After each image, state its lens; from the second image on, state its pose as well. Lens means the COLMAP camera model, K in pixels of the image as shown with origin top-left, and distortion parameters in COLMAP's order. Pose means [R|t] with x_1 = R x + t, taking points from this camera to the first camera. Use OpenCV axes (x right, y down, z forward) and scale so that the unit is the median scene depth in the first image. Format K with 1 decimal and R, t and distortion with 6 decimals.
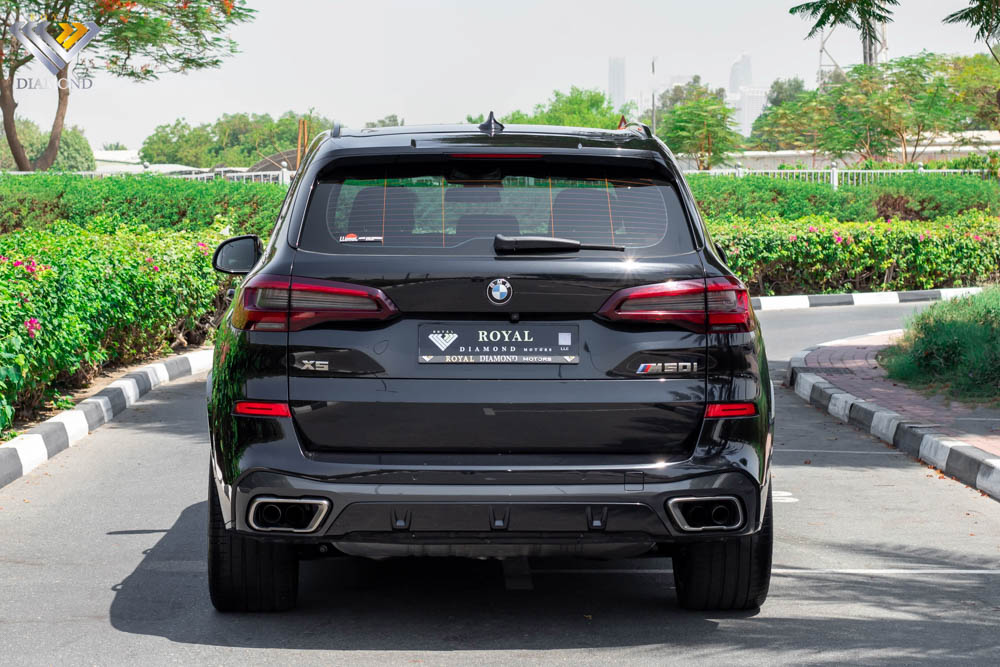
lens RADIAL K [[1718.0, 0, 500.0], [0, 1718.0, 333.5], [0, 0, 1]] dist [0.003020, -0.044672]
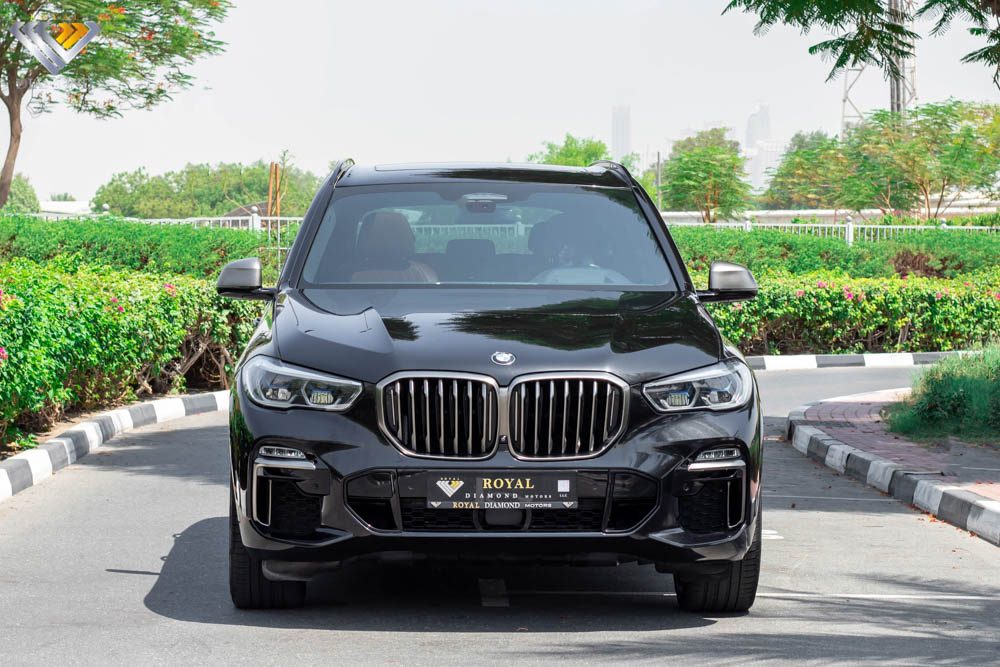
lens RADIAL K [[1622.3, 0, 481.8], [0, 1622.3, 332.6], [0, 0, 1]] dist [-0.024408, 0.163904]
pose [[0.999909, 0.012863, 0.003998, -0.005093], [-0.012890, 0.999893, 0.006893, -0.034497], [-0.003909, -0.006944, 0.999968, 0.109441]]
